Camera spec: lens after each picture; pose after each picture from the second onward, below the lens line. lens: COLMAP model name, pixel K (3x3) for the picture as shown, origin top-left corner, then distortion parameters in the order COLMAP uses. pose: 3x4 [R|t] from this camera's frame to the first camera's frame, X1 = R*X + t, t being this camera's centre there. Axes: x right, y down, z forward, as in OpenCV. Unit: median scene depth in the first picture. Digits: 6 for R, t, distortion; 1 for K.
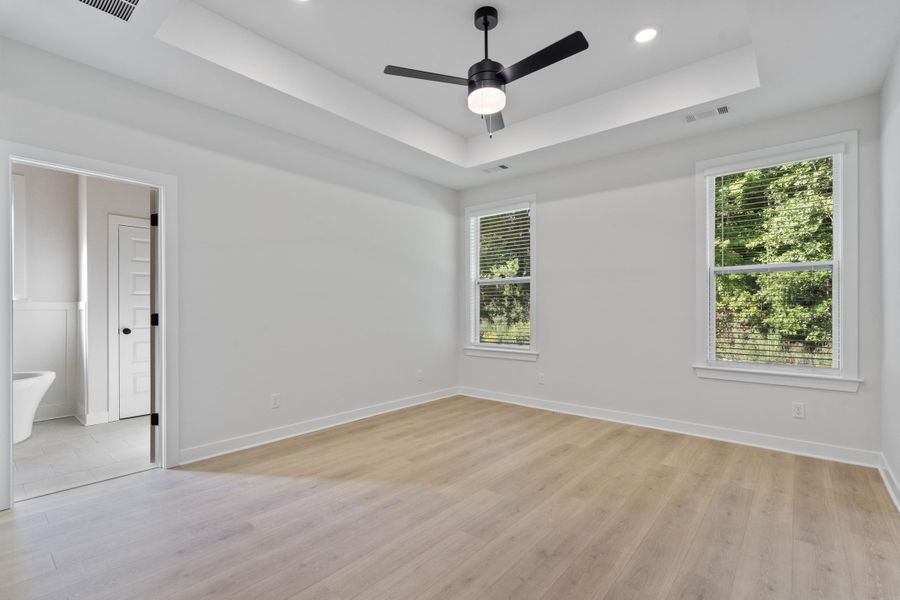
lens RADIAL K [[428.6, 0, 433.9], [0, 428.6, 304.4], [0, 0, 1]] dist [0.000299, -0.000052]
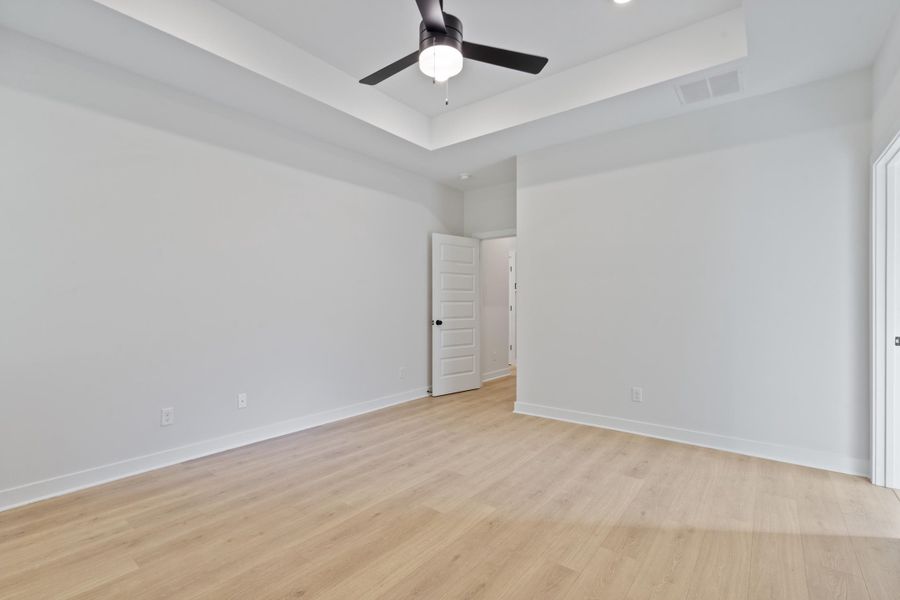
lens RADIAL K [[428.6, 0, 433.9], [0, 428.6, 304.4], [0, 0, 1]] dist [0.000299, -0.000052]
pose [[-0.999119, -0.000369, -0.041961, 0.178097], [-0.000126, 0.999983, -0.005801, 0.016110], [0.041962, -0.005791, -0.999102, 1.907155]]
